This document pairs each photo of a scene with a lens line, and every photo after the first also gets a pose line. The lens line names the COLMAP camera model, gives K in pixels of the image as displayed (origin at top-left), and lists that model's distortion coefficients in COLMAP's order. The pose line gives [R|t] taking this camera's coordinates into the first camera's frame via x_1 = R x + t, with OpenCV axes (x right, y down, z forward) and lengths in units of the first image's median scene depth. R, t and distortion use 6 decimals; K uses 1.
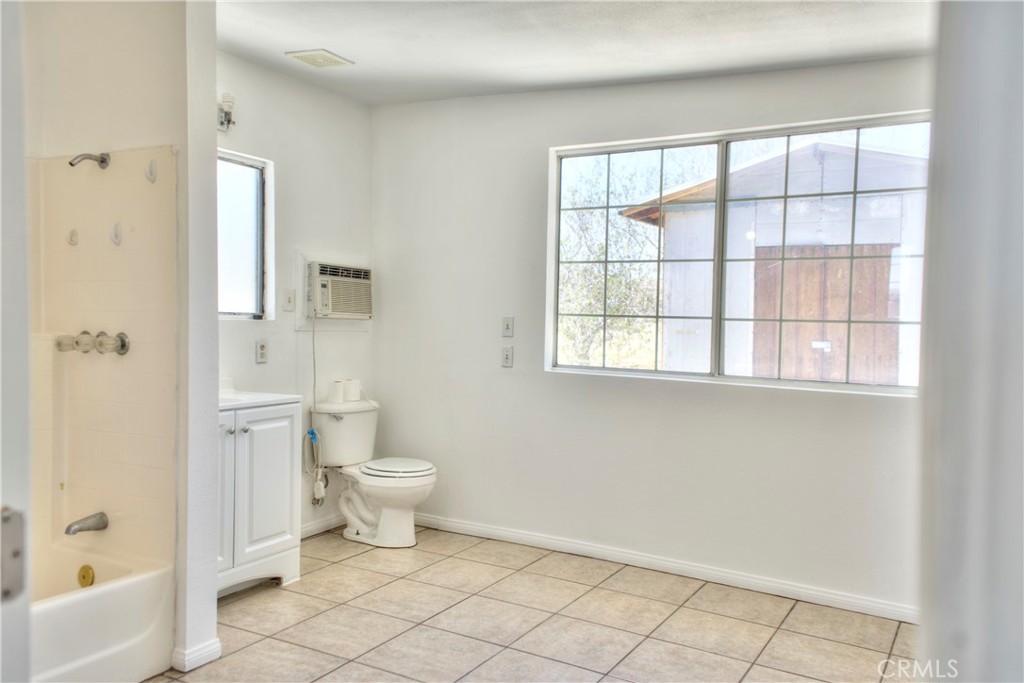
lens RADIAL K [[824.0, 0, 512.0], [0, 824.0, 341.5], [0, 0, 1]] dist [0.148801, -0.115089]
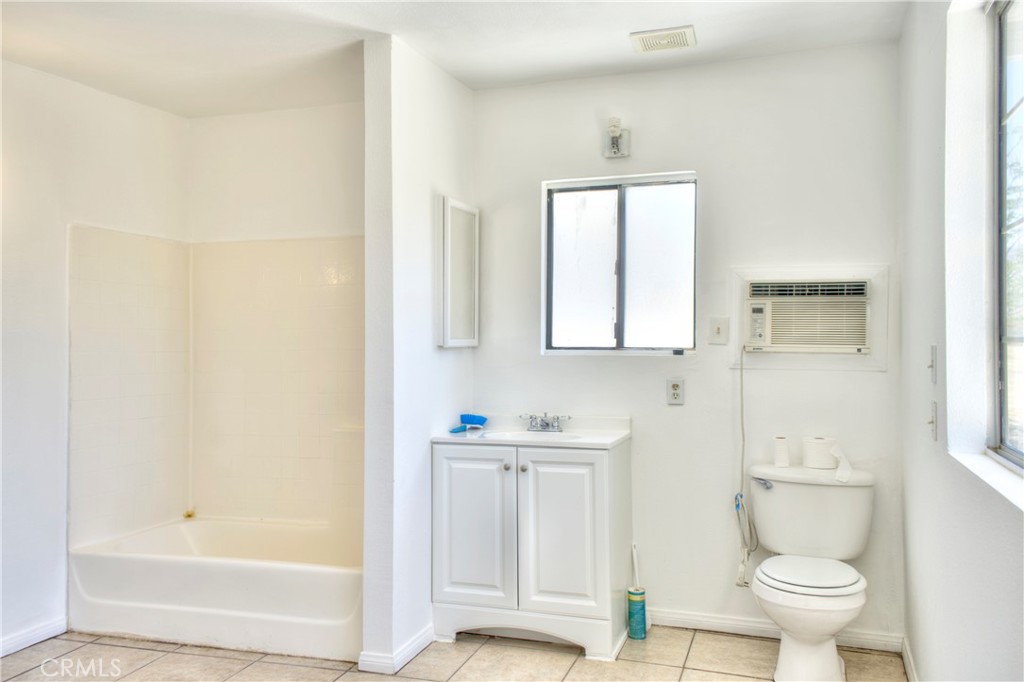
lens RADIAL K [[824.0, 0, 512.0], [0, 824.0, 341.0], [0, 0, 1]] dist [0.148801, -0.115089]
pose [[0.203199, -0.023735, -0.978850, 0.495449], [-0.022714, 0.999323, -0.028947, -0.011328], [0.978874, 0.028116, 0.202522, 0.632007]]
